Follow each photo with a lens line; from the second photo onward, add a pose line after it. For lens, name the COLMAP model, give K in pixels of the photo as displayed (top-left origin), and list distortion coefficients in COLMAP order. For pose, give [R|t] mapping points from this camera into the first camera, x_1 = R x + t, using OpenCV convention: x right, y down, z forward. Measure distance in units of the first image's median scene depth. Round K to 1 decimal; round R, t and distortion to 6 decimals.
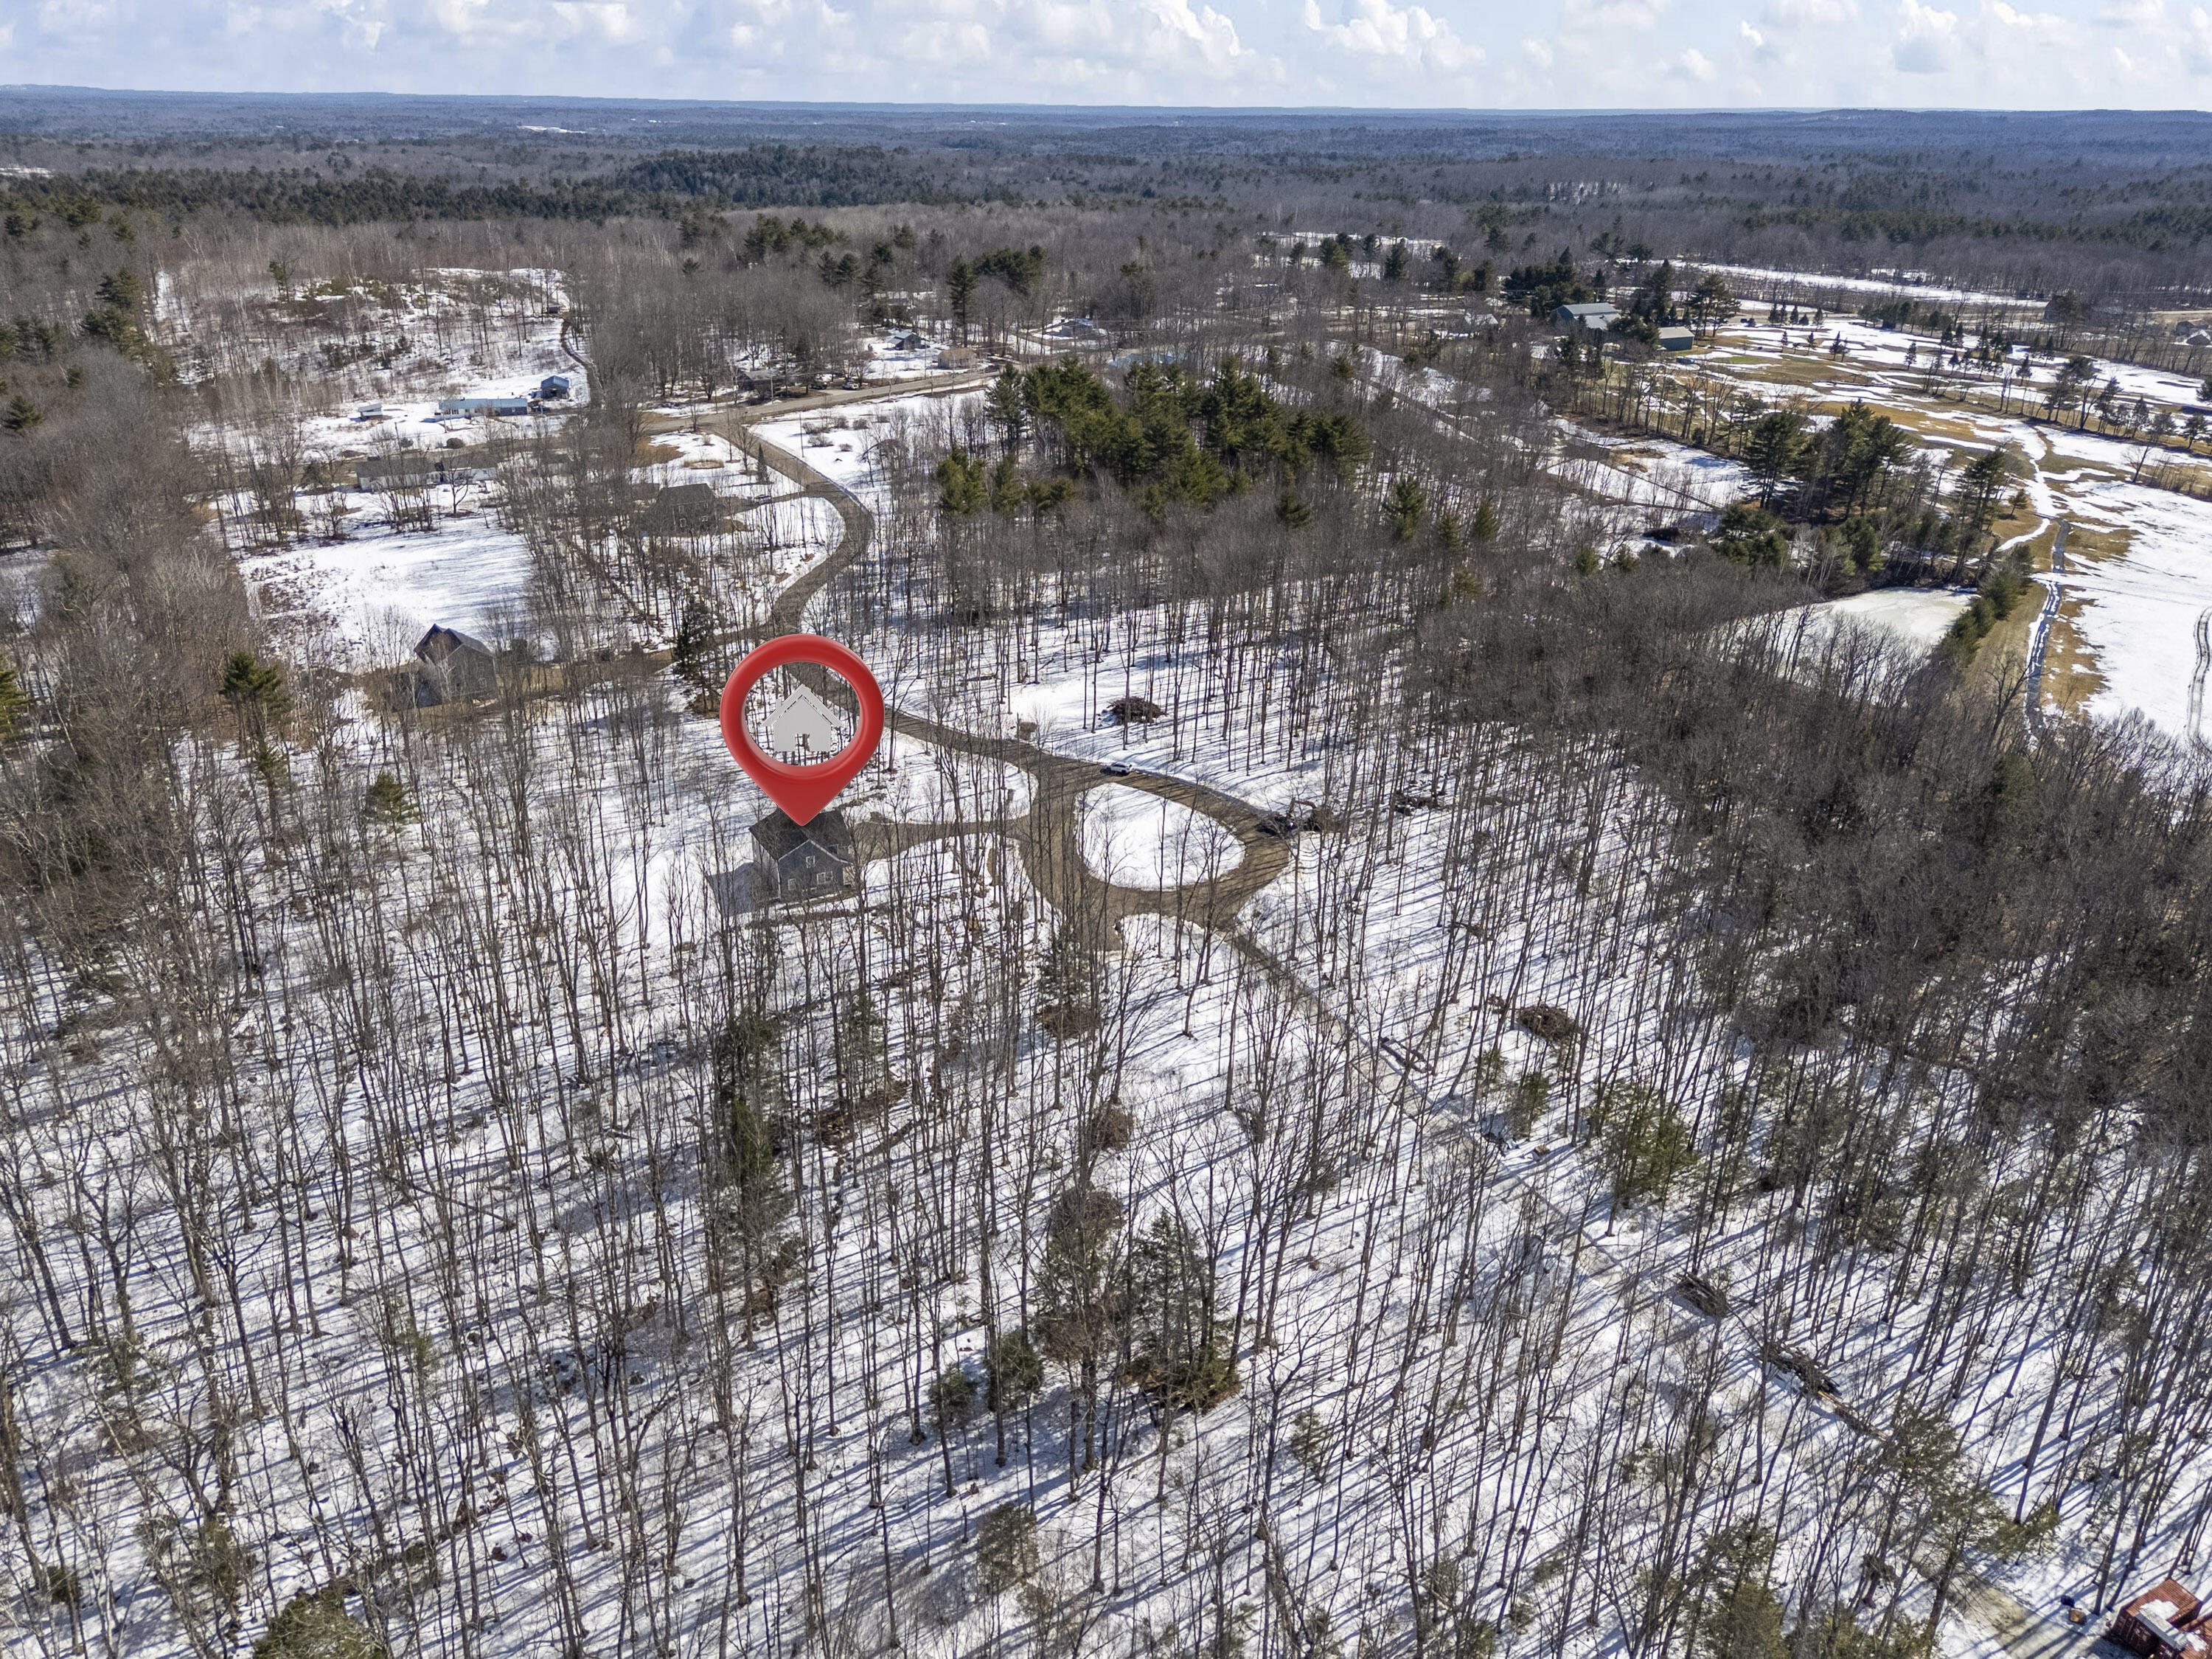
lens RADIAL K [[1658.6, 0, 1117.8], [0, 1658.6, 826.5], [0, 0, 1]] dist [0.056569, -0.044038]
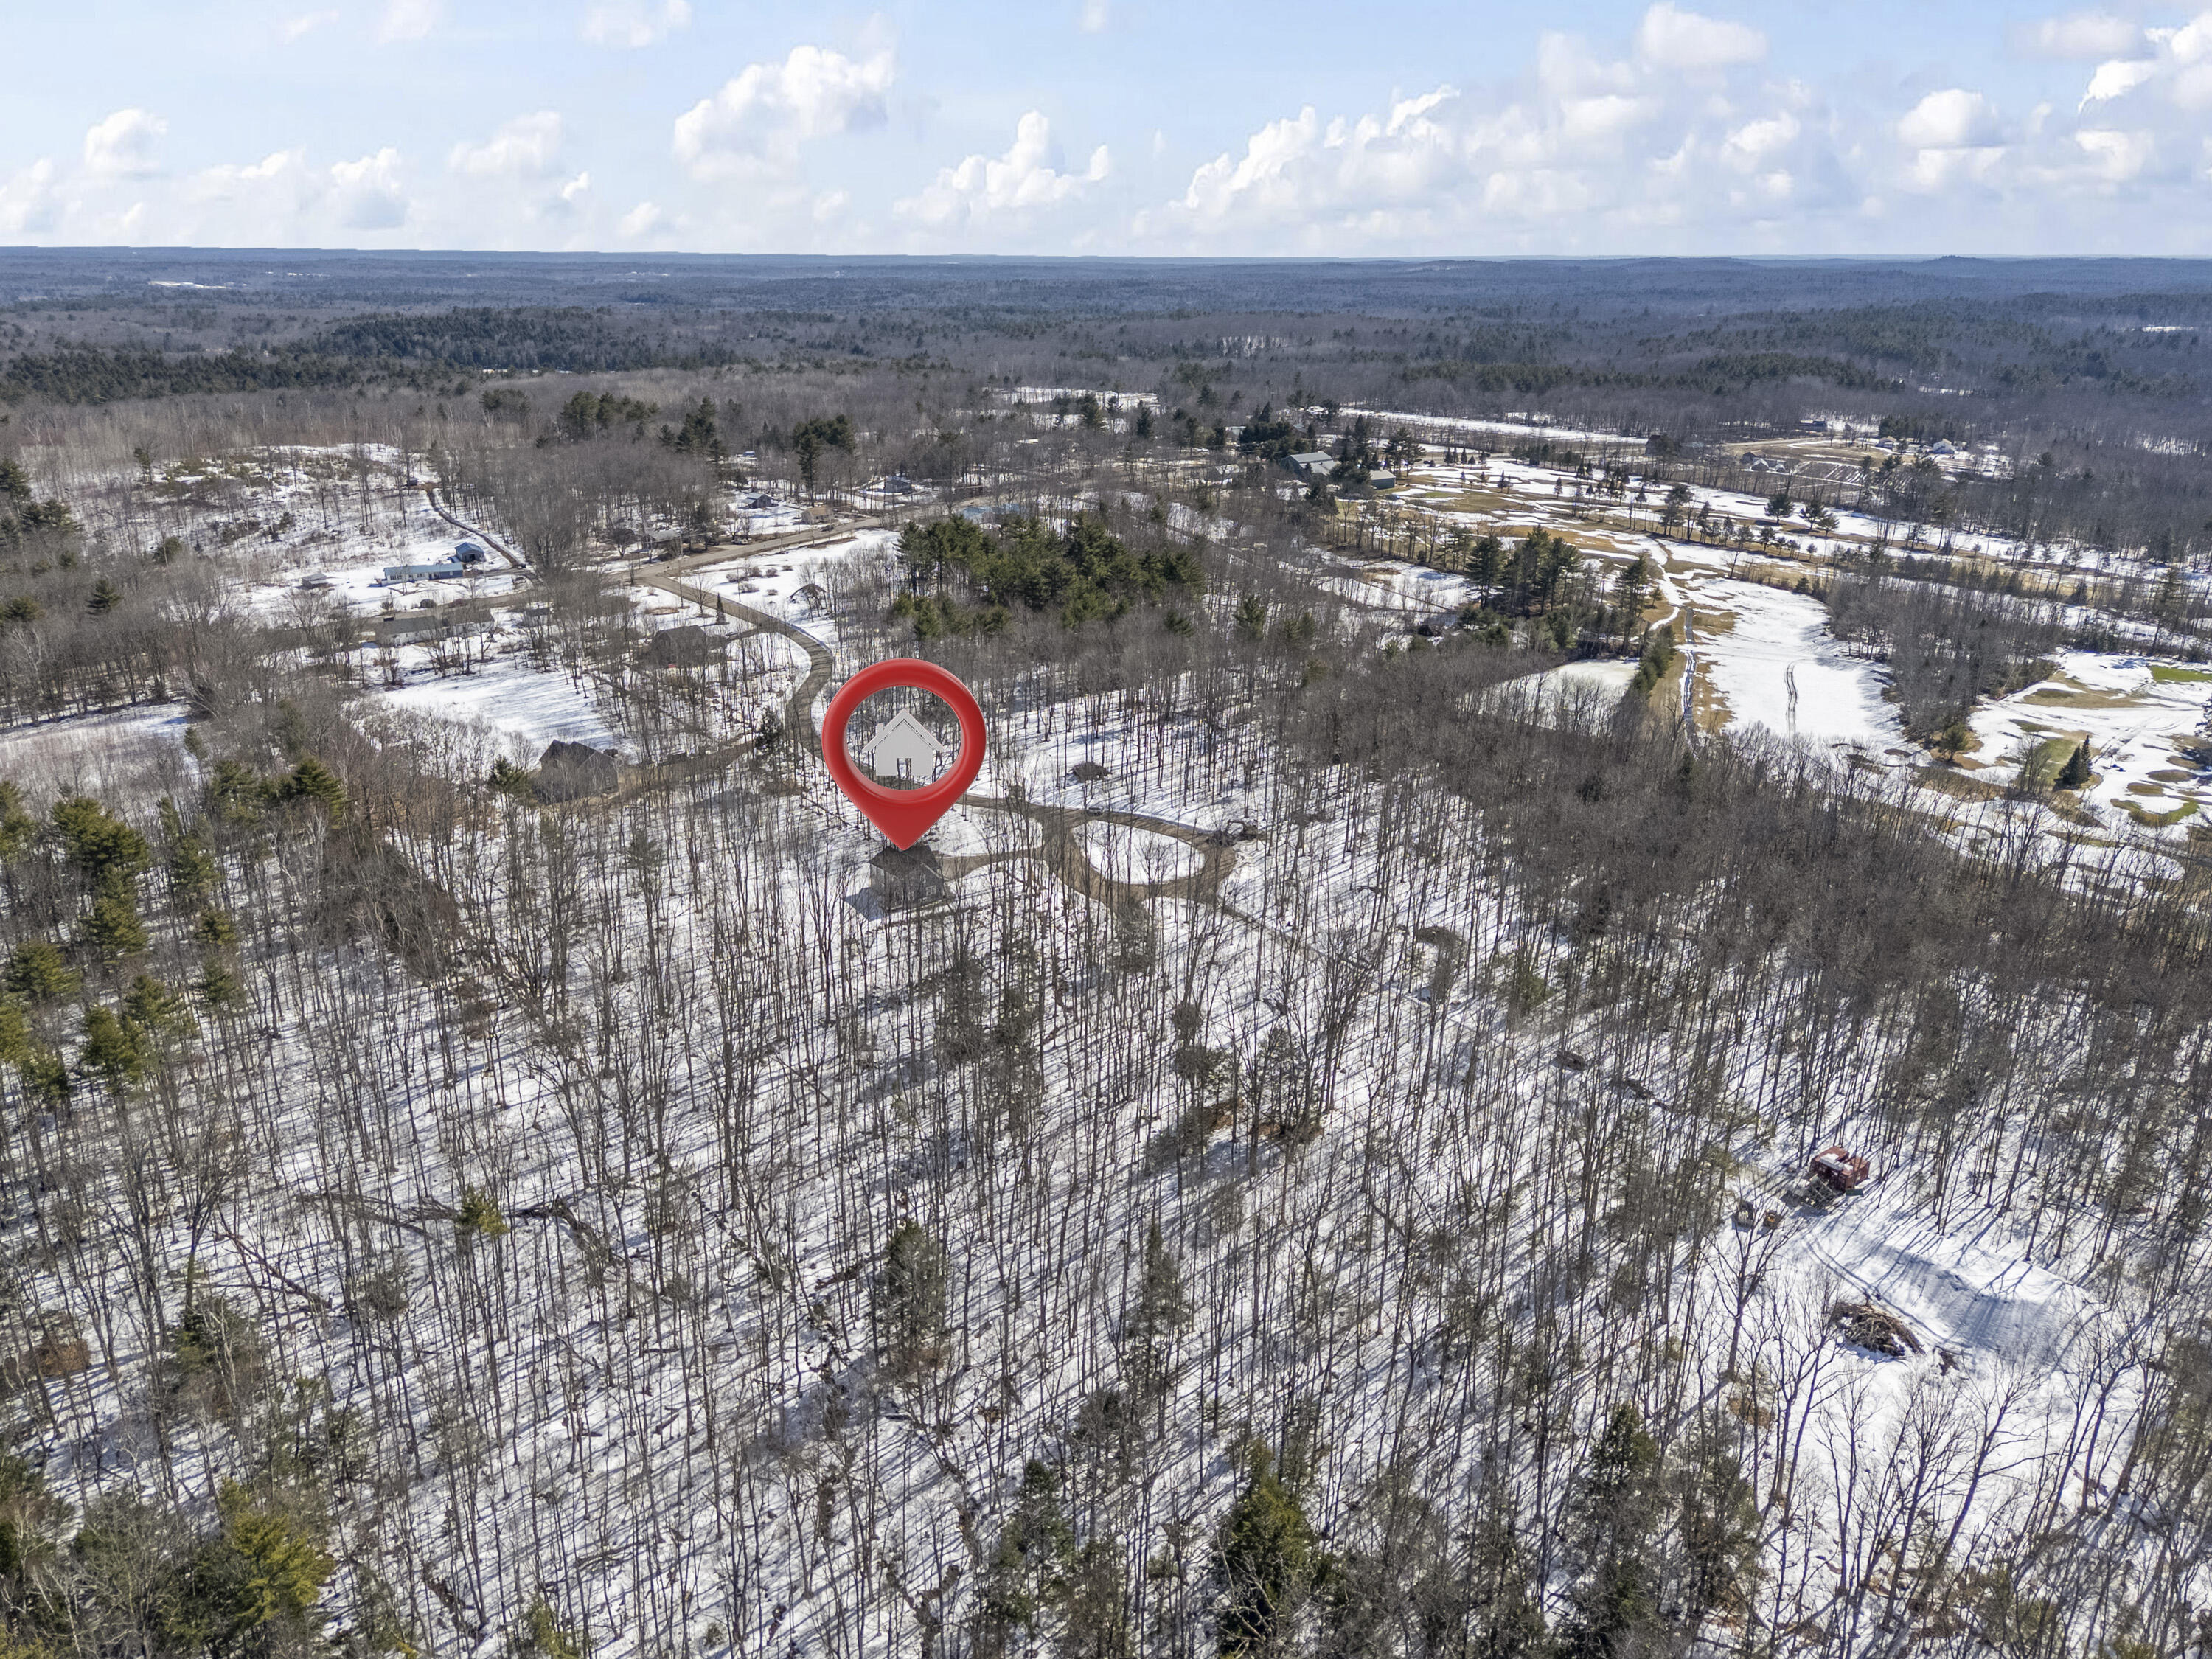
lens RADIAL K [[1658.6, 0, 1117.8], [0, 1658.6, 826.5], [0, 0, 1]] dist [0.056569, -0.044038]
pose [[0.980301, -0.069717, 0.184794, -0.139530], [0.083376, 0.994250, -0.067195, 0.042594], [-0.179047, 0.081278, 0.980477, -0.208773]]
